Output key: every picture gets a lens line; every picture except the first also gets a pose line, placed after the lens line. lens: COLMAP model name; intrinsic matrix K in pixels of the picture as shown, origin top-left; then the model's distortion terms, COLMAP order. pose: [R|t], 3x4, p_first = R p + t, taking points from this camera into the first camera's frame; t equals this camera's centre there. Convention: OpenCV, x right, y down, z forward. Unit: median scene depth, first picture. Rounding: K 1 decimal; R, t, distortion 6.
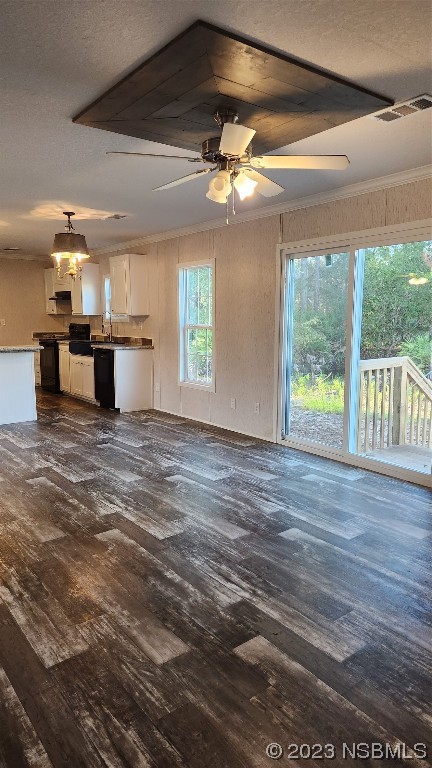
lens RADIAL K [[511.5, 0, 222.1], [0, 511.5, 385.6], [0, 0, 1]] dist [0.077805, -0.066086]
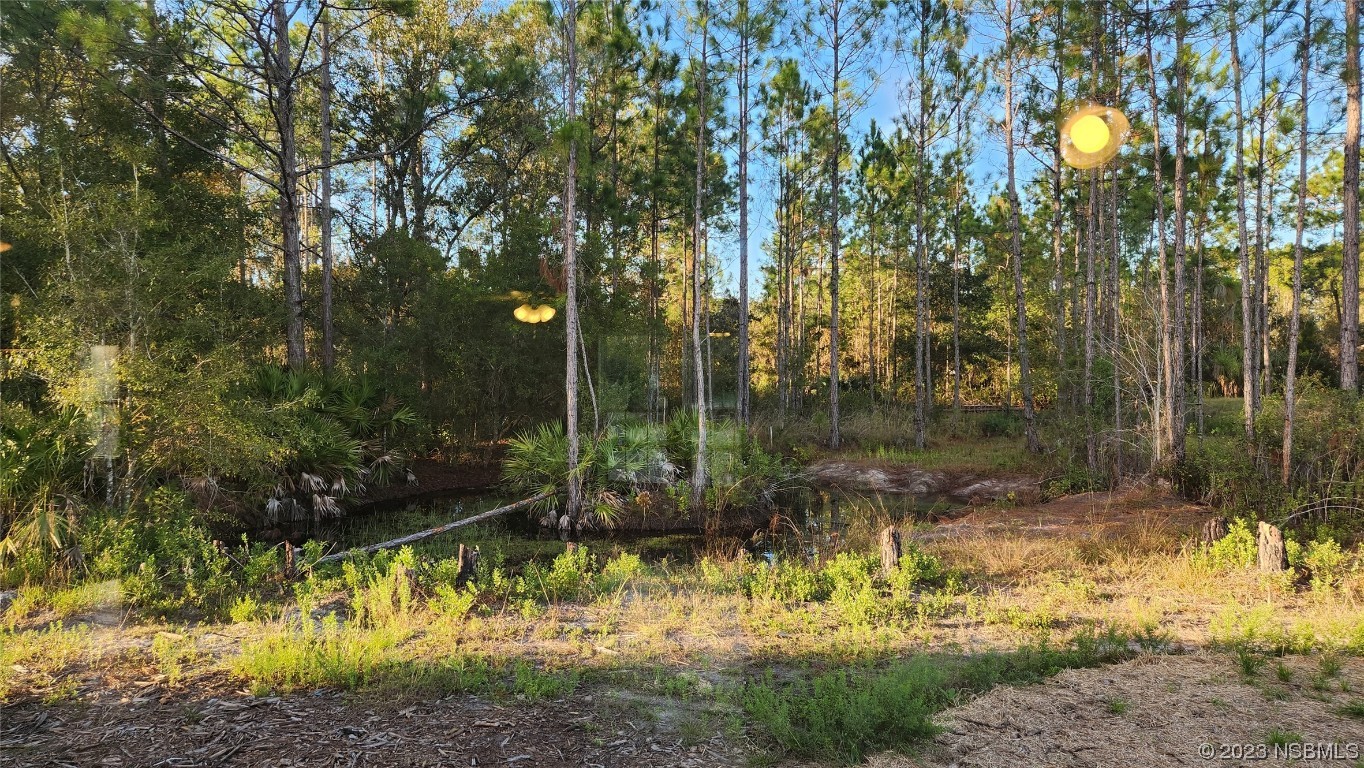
lens RADIAL K [[908.5, 0, 676.2], [0, 908.5, 377.1], [0, 0, 1]] dist [0.077805, -0.066086]
pose [[0.871118, -0.013512, 0.490888, 0.061773], [0.076052, 0.991273, -0.107675, -0.034416], [-0.485149, 0.131130, 0.864543, 0.169393]]
